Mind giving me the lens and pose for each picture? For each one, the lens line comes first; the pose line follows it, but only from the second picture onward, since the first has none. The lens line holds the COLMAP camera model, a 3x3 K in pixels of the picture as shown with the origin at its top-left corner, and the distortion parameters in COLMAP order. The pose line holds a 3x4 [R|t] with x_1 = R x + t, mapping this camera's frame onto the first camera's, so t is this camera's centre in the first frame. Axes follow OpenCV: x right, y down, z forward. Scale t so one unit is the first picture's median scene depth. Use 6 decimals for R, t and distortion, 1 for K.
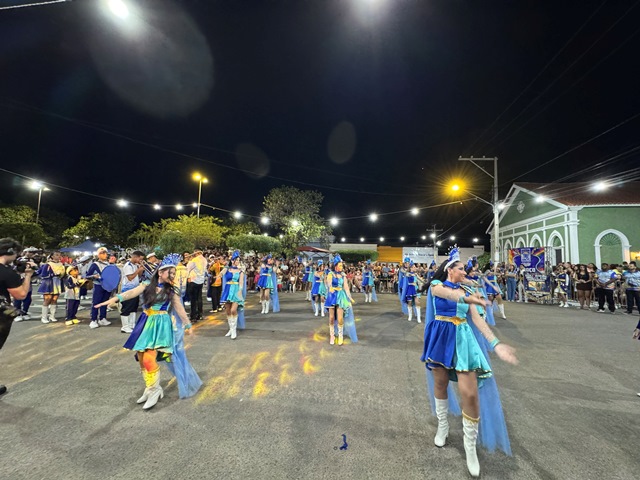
lens RADIAL K [[258.2, 0, 320.9], [0, 258.2, 240.6], [0, 0, 1]] dist [-0.002673, 0.000979]
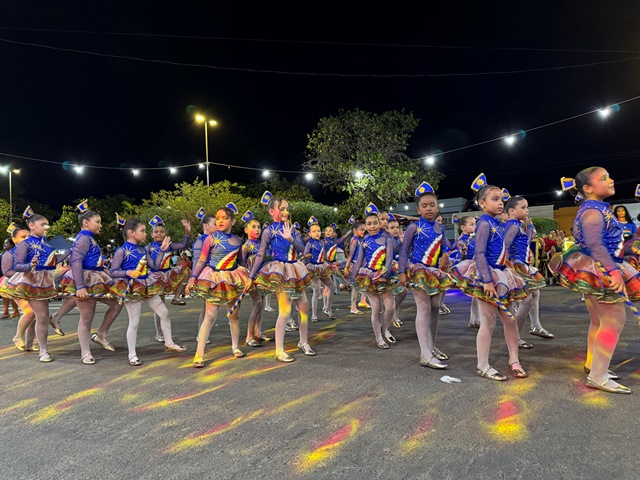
lens RADIAL K [[452.2, 0, 323.2], [0, 452.2, 243.3], [0, 0, 1]] dist [0.079560, -0.083422]
pose [[0.954558, -0.075606, -0.288277, 0.088682], [0.088840, 0.995496, 0.033085, 0.038977], [0.284477, -0.057192, 0.956975, 0.052003]]
